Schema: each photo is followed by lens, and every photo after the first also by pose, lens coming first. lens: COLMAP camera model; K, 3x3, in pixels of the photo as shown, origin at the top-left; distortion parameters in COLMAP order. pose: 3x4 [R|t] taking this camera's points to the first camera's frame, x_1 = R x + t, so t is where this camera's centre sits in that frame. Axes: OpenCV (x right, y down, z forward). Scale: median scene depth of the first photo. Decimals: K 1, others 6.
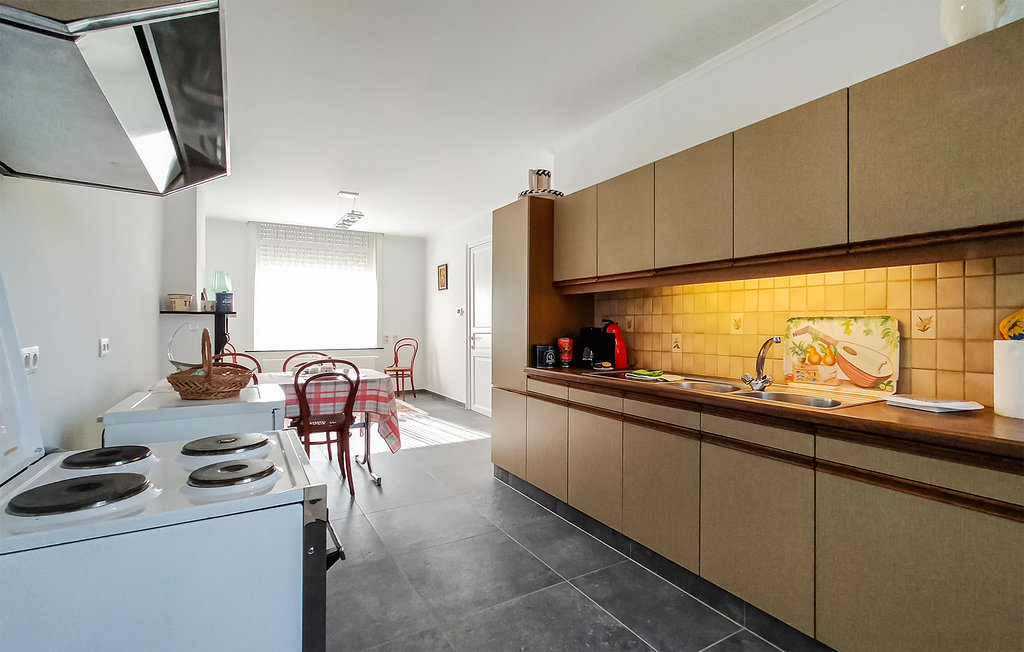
lens RADIAL K [[475.9, 0, 514.1], [0, 475.9, 324.7], [0, 0, 1]] dist [0.000711, 0.000088]
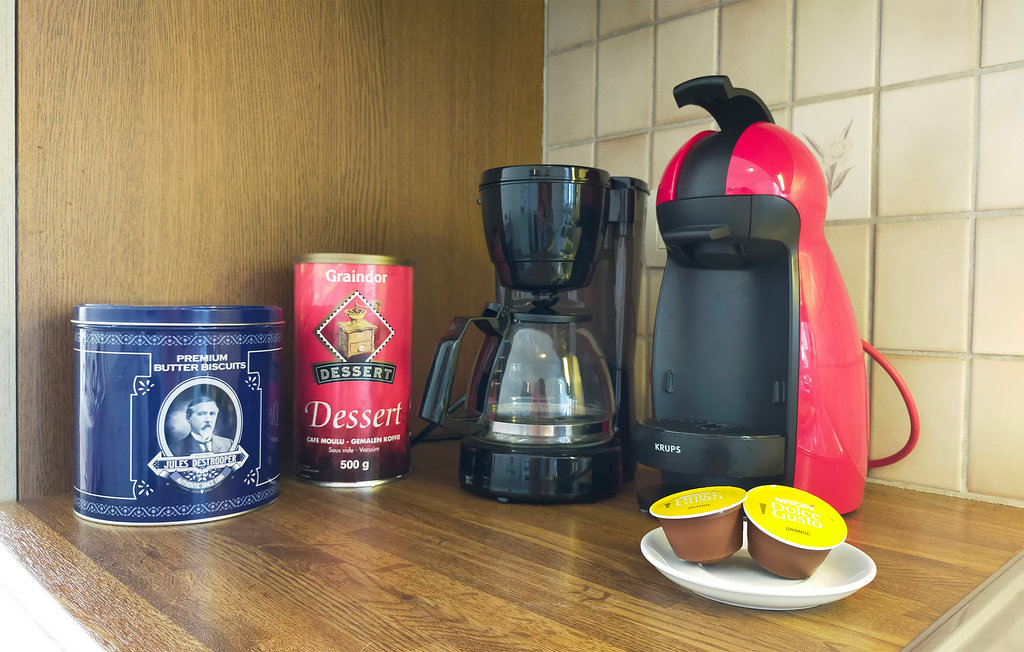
lens RADIAL K [[801.3, 0, 510.8], [0, 801.3, 326.6], [0, 0, 1]] dist [0.007415, 0.000394]
pose [[0.965617, 0.005709, 0.259907, 0.124810], [-0.010627, 0.999790, 0.017523, 0.056704], [-0.259752, -0.019683, 0.965475, 1.059273]]
